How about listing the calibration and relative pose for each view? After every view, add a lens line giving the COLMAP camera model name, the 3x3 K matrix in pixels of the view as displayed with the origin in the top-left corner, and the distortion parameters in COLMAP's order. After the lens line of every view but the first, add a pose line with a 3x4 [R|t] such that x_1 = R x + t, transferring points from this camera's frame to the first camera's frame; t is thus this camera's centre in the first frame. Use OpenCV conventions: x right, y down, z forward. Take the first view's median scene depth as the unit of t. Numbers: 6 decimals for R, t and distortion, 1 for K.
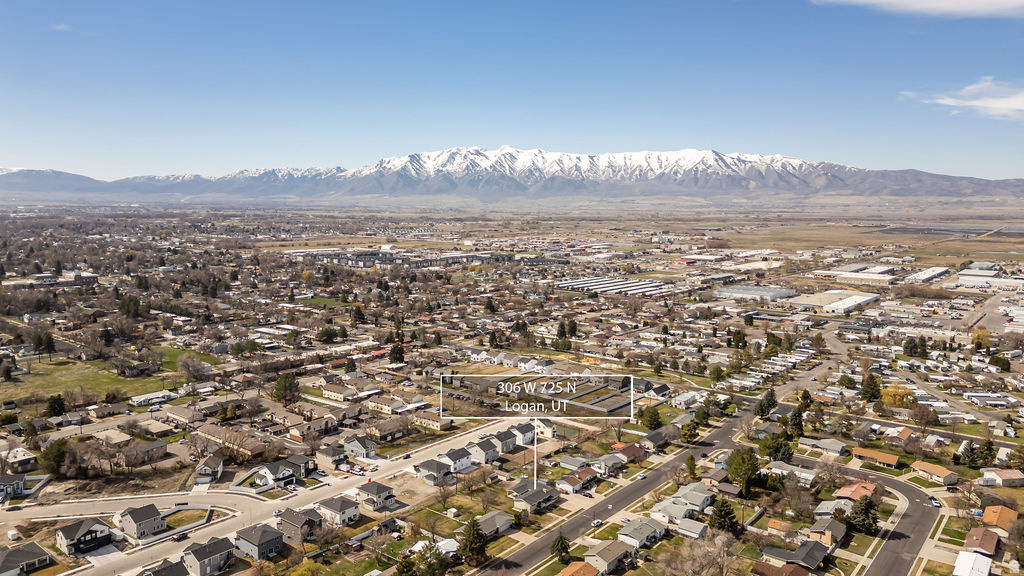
lens RADIAL K [[711.3, 0, 512.3], [0, 711.3, 288.3], [0, 0, 1]] dist [0.043000, -0.029537]
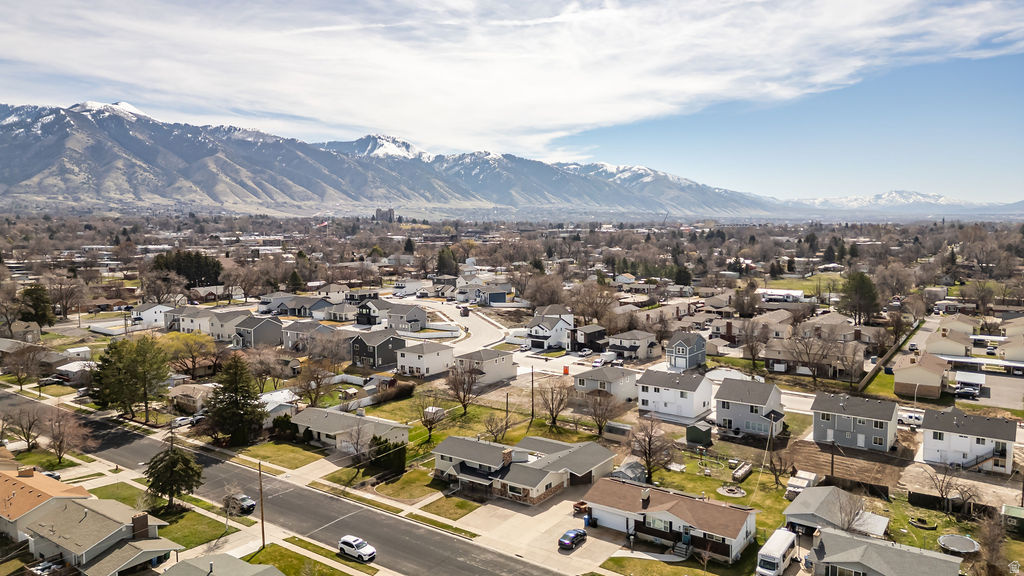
lens RADIAL K [[711.3, 0, 518.1], [0, 711.3, 287.1], [0, 0, 1]] dist [0.043000, -0.029537]
pose [[0.067946, 0.087486, -0.993846, 0.416363], [-0.112391, 0.990478, 0.079506, 0.178584], [0.991338, 0.106297, 0.077132, 1.015029]]
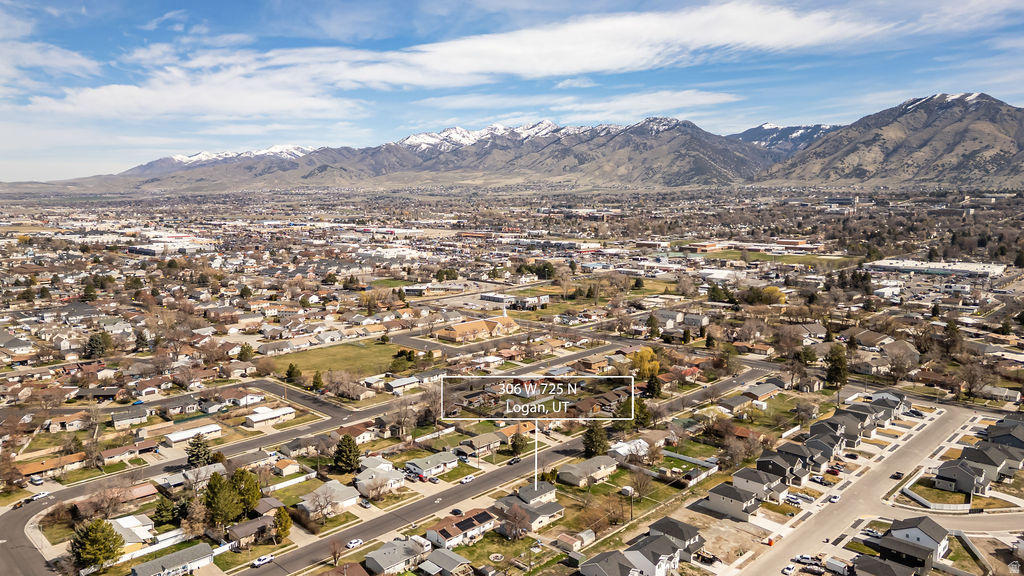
lens RADIAL K [[711.3, 0, 511.1], [0, 711.3, 289.7], [0, 0, 1]] dist [0.043000, -0.029537]
pose [[-0.995198, -0.015665, 0.096621, -0.024003], [0.008844, 0.968685, 0.248136, -0.136616], [-0.097482, 0.247799, -0.963895, 1.791920]]
